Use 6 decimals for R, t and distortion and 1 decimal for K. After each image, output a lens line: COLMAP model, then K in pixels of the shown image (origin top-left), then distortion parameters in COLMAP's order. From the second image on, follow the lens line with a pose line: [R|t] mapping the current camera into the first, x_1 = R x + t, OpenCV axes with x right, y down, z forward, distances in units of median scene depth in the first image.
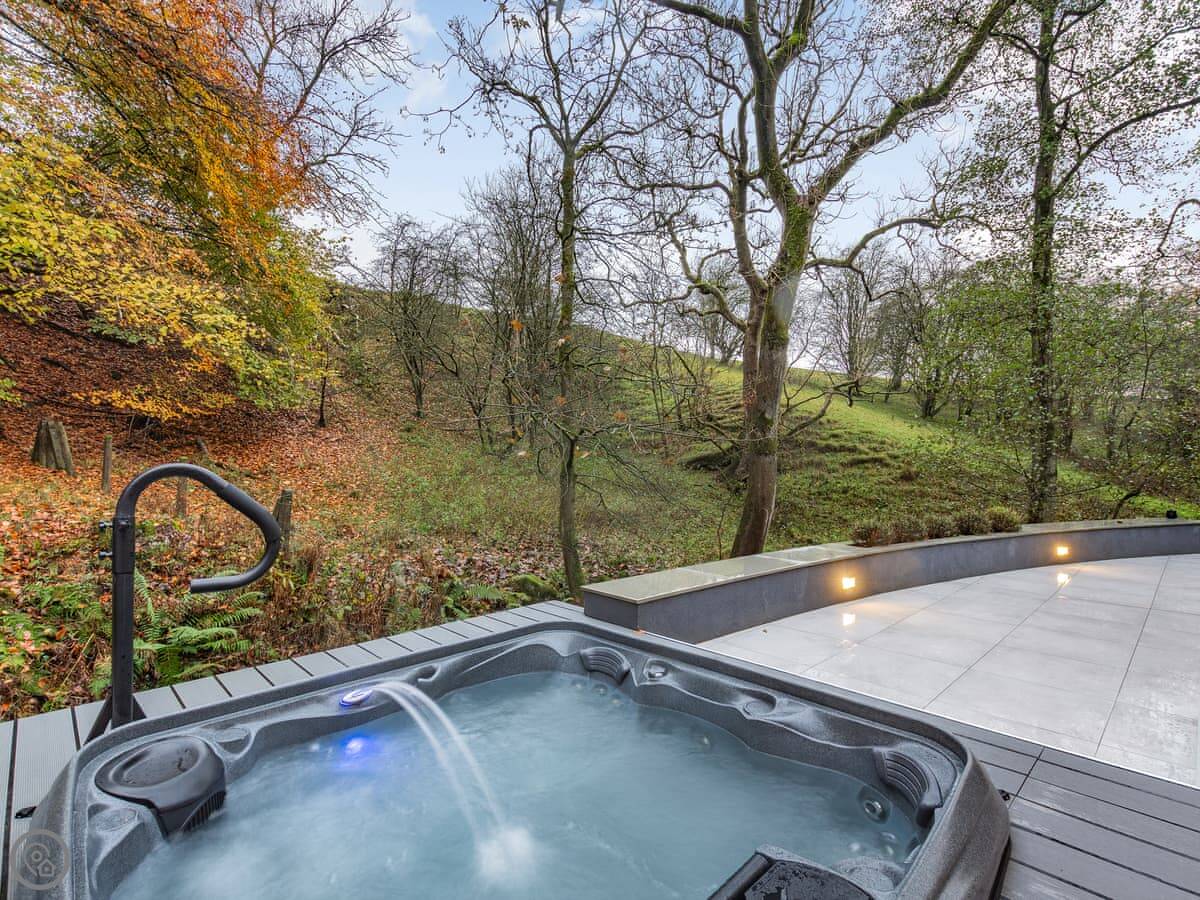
lens RADIAL K [[591.1, 0, 594.2], [0, 591.1, 450.2], [0, 0, 1]] dist [0.003401, -0.001328]
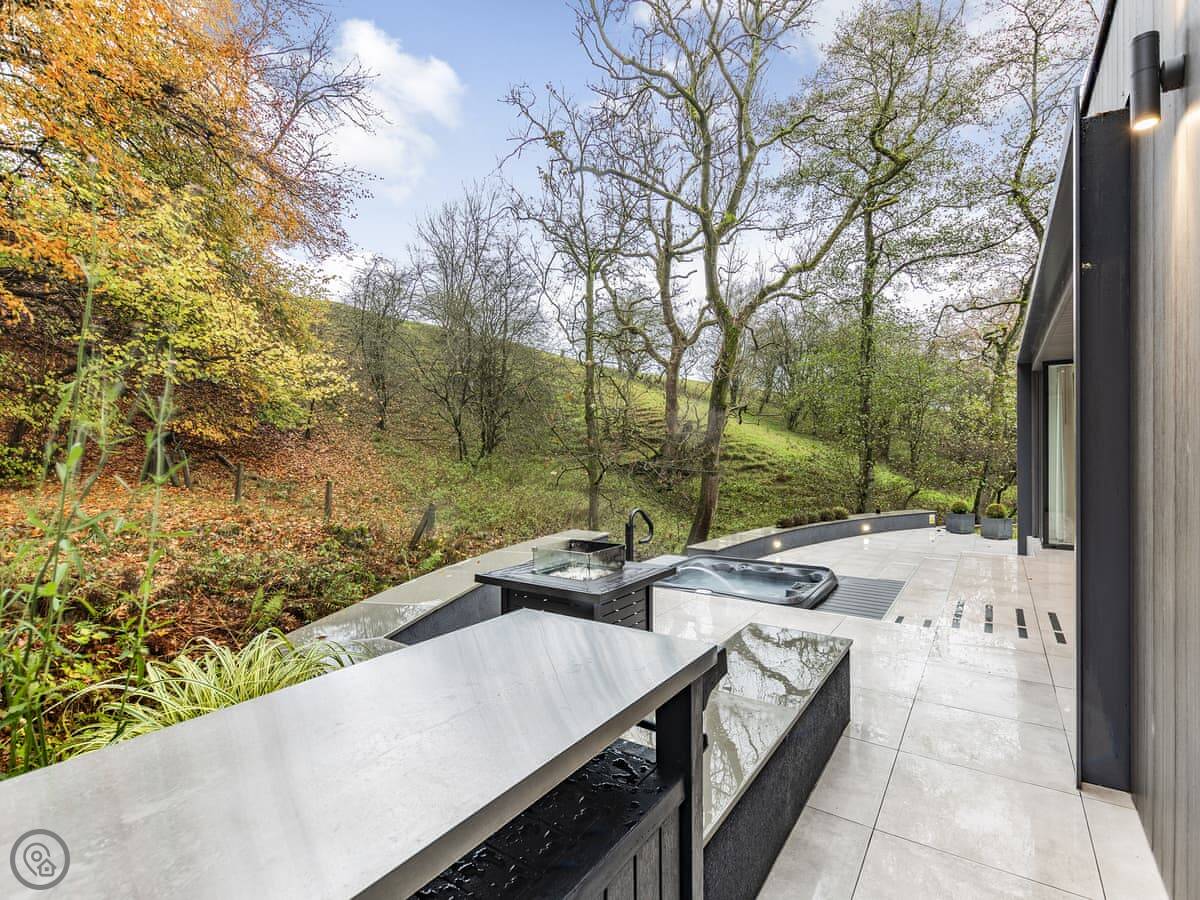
lens RADIAL K [[591.1, 0, 601.7], [0, 591.1, 452.0], [0, 0, 1]] dist [0.003401, -0.001328]
pose [[0.977385, -0.001001, 0.211467, -0.160827], [-0.002339, 0.999876, 0.015545, -0.036705], [-0.211456, -0.015688, 0.977262, -0.240854]]
